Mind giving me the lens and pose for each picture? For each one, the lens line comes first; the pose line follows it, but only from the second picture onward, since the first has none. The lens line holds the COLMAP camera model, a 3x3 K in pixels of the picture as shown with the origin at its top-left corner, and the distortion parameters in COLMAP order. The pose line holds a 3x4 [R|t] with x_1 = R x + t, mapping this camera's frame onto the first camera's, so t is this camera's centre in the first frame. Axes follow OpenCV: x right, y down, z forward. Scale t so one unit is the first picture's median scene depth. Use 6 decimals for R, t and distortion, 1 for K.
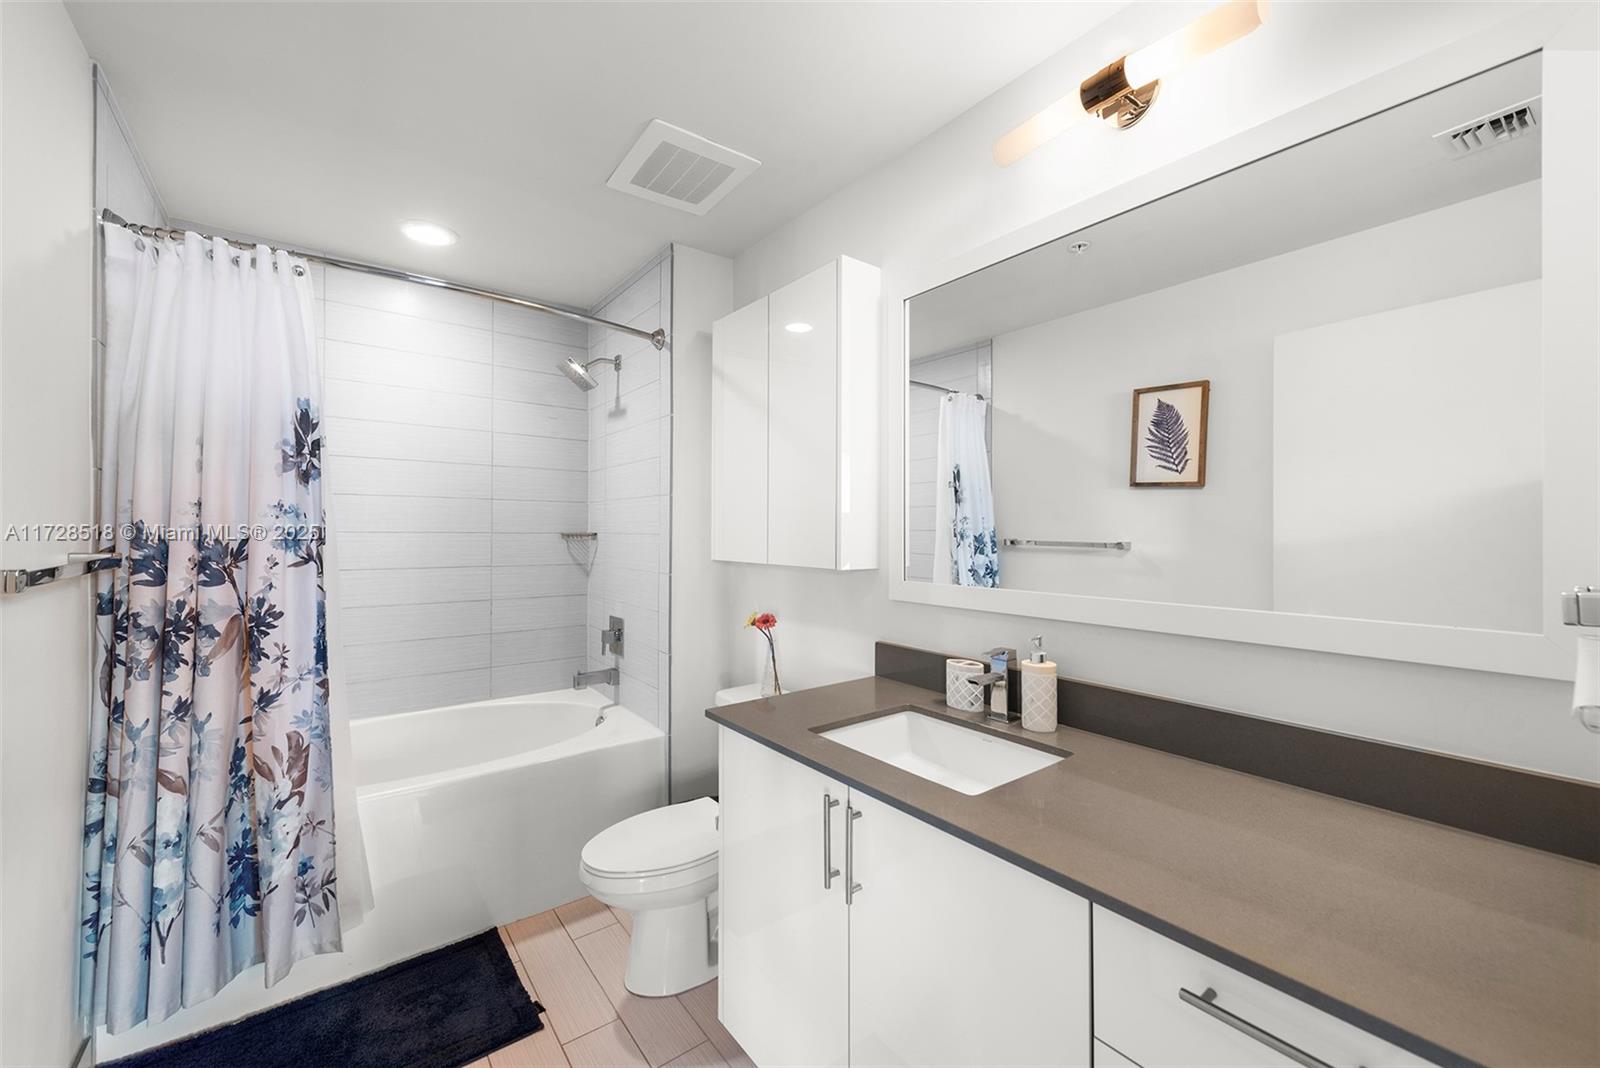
lens RADIAL K [[643.5, 0, 800.0], [0, 643.5, 520.7], [0, 0, 1]] dist [0.031397, -0.008676]
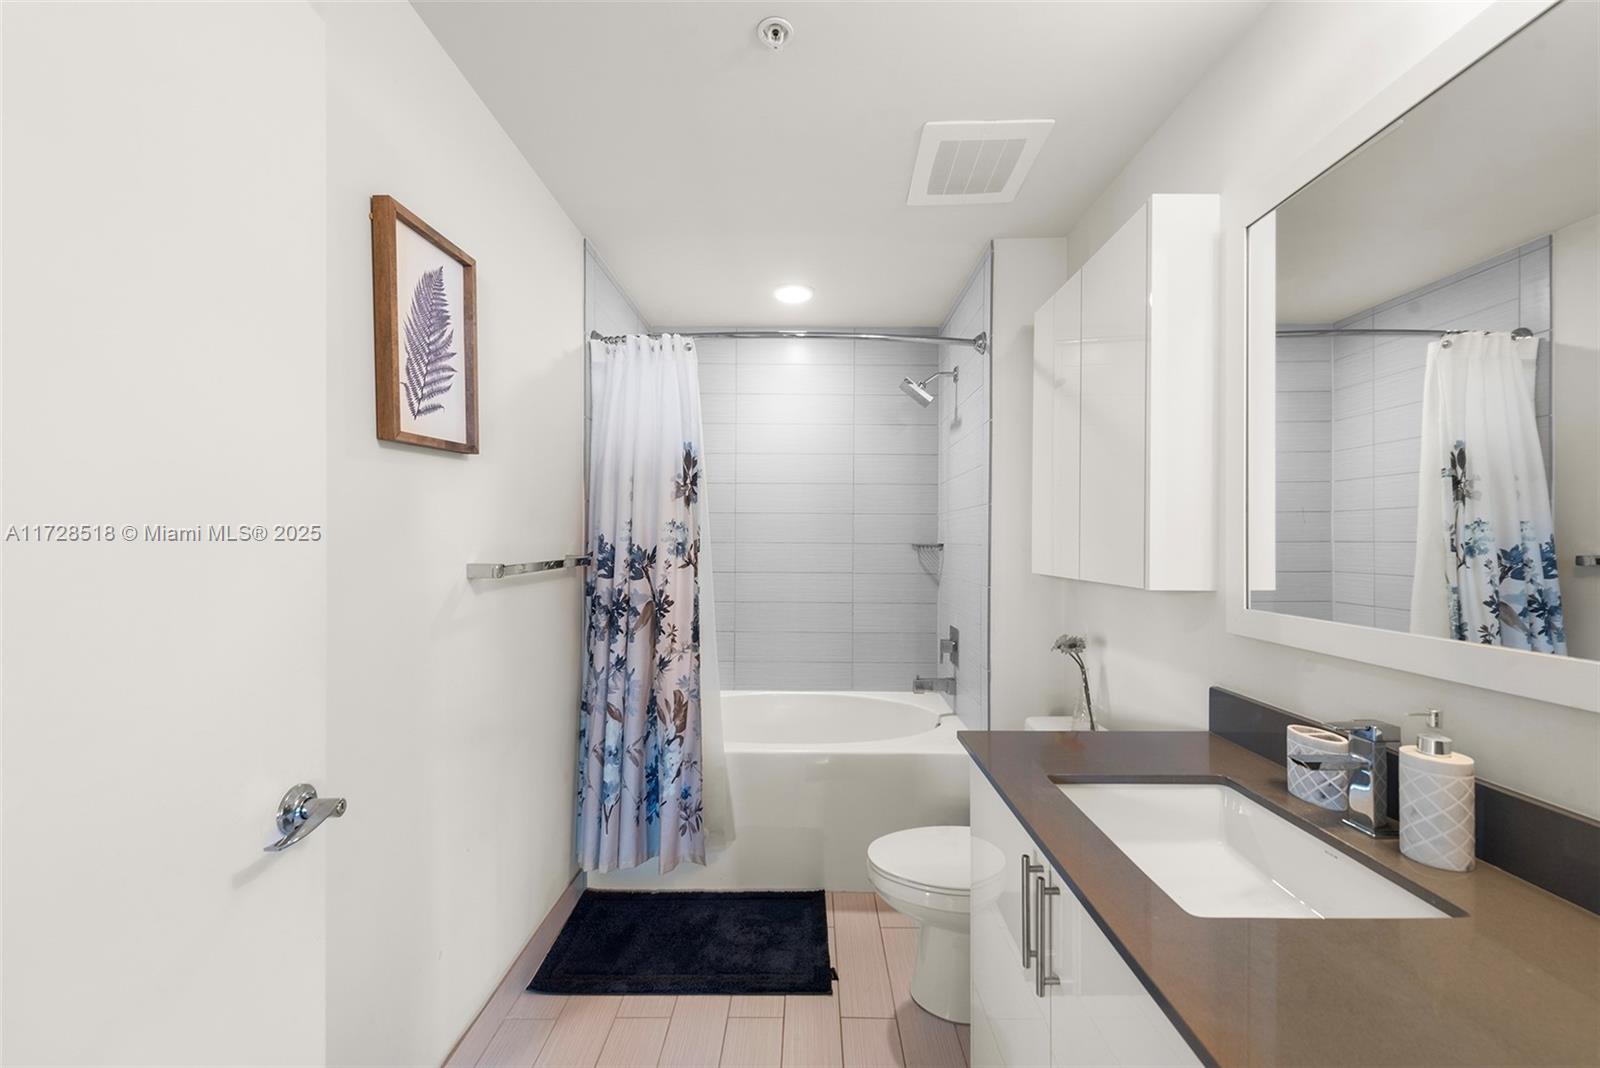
lens RADIAL K [[636.1, 0, 800.0], [0, 636.1, 534.0], [0, 0, 1]] dist [0.031311, -0.008599]
pose [[0.791459, -0.007454, -0.611177, 0.223410], [0.008881, 0.999960, -0.000696, 0.003718], [0.611158, -0.004877, 0.791493, 0.113055]]
